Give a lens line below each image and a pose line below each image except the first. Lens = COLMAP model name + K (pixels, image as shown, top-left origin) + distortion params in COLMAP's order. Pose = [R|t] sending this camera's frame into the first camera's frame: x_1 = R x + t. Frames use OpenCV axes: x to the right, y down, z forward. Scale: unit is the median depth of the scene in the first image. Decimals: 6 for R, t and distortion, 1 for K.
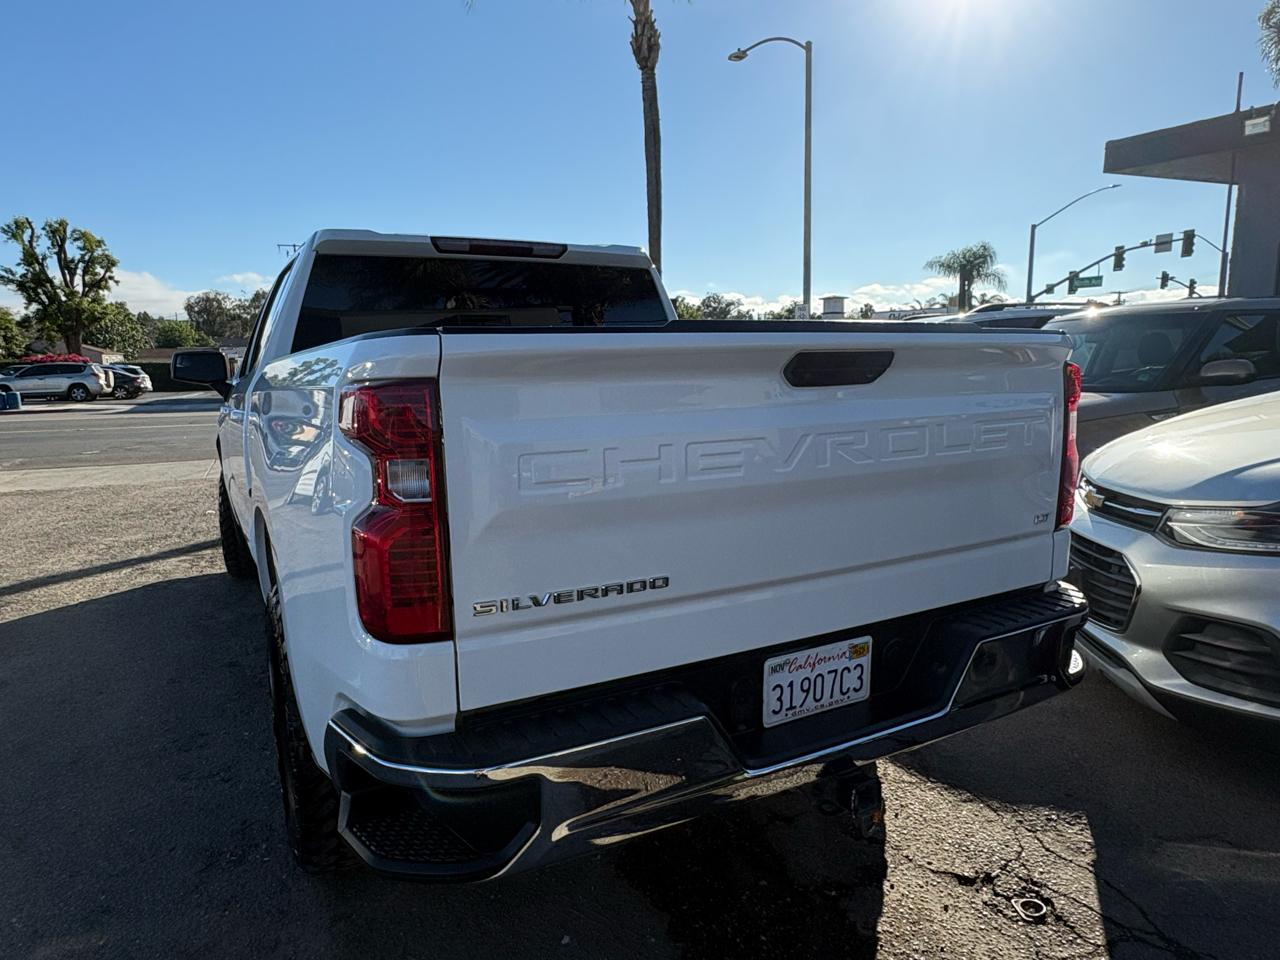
lens RADIAL K [[823.8, 0, 636.2], [0, 823.8, 480.6], [0, 0, 1]] dist [-0.002683, 0.002456]
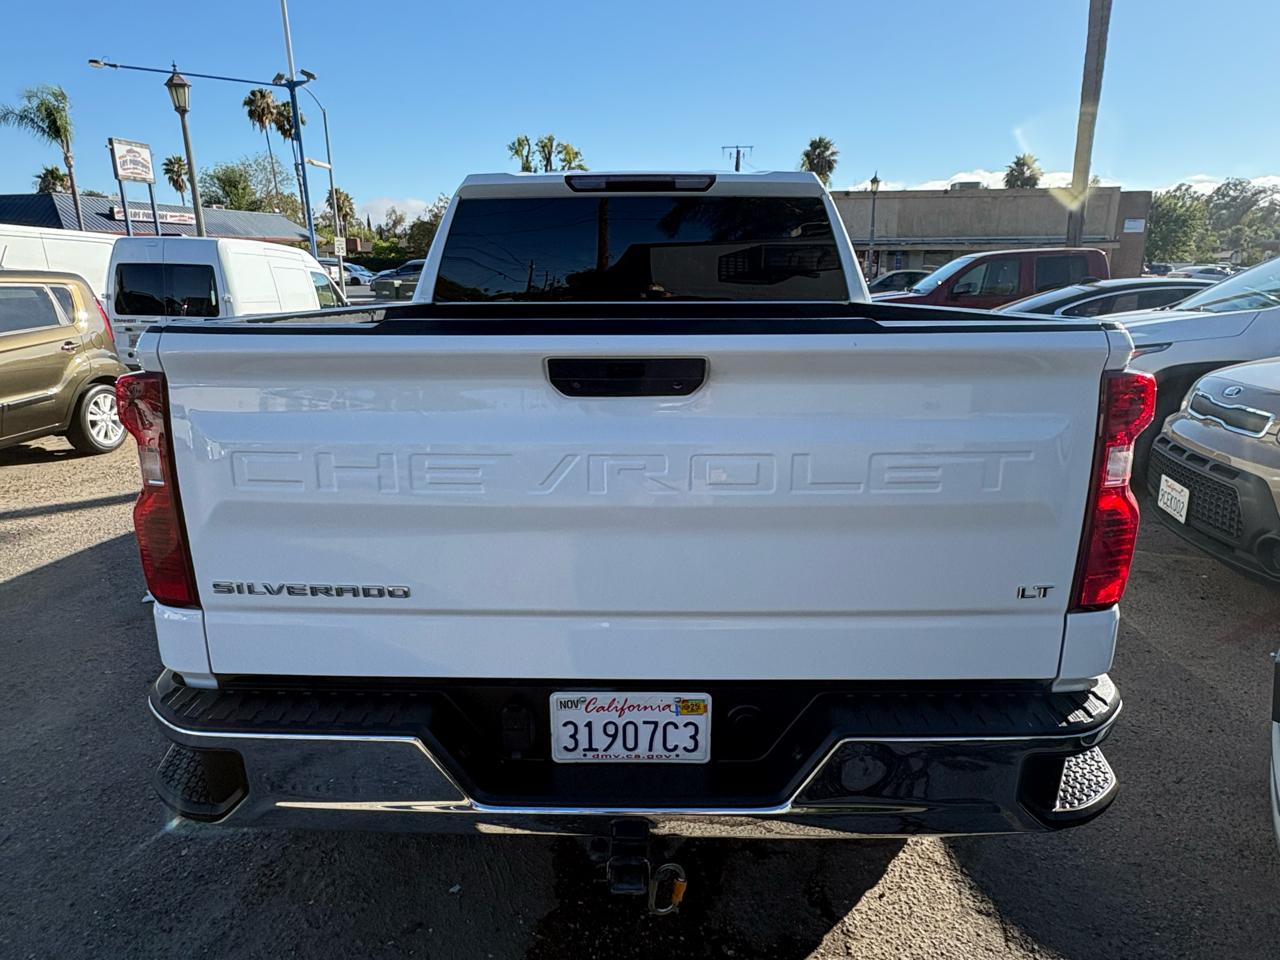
lens RADIAL K [[823.8, 0, 636.2], [0, 823.8, 480.6], [0, 0, 1]] dist [-0.002683, 0.002456]
pose [[0.865886, 0.139223, -0.480478, 0.549589], [-0.081700, 0.986952, 0.138745, -0.124000], [0.493525, -0.080882, 0.865962, 0.243172]]
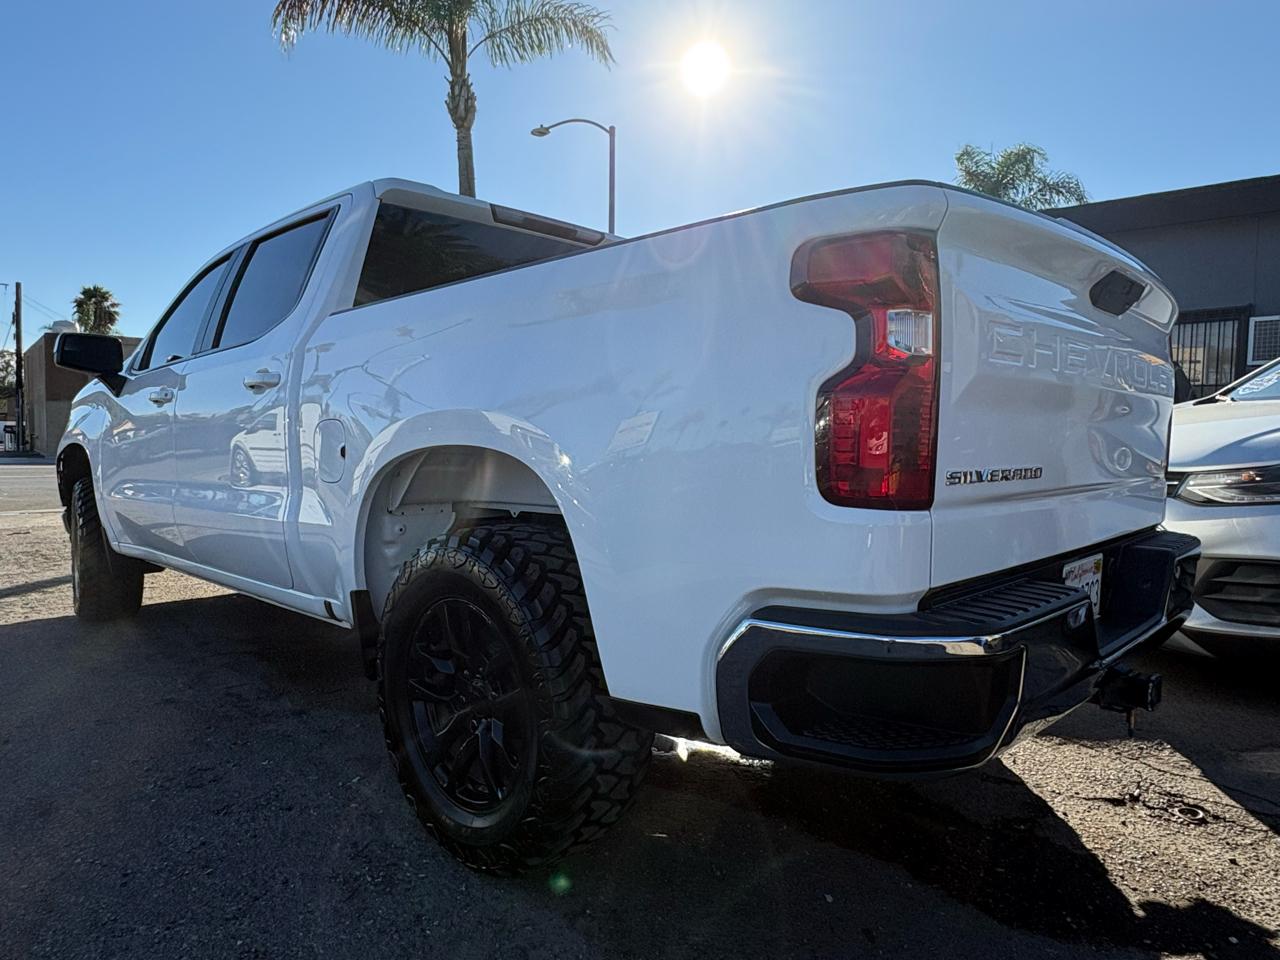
lens RADIAL K [[823.8, 0, 636.2], [0, 823.8, 480.6], [0, 0, 1]] dist [-0.002683, 0.002456]
pose [[0.954012, 0.011460, 0.299550, -0.603211], [0.016575, 0.995724, -0.090881, 0.175010], [-0.299311, 0.091667, 0.949742, 0.142615]]
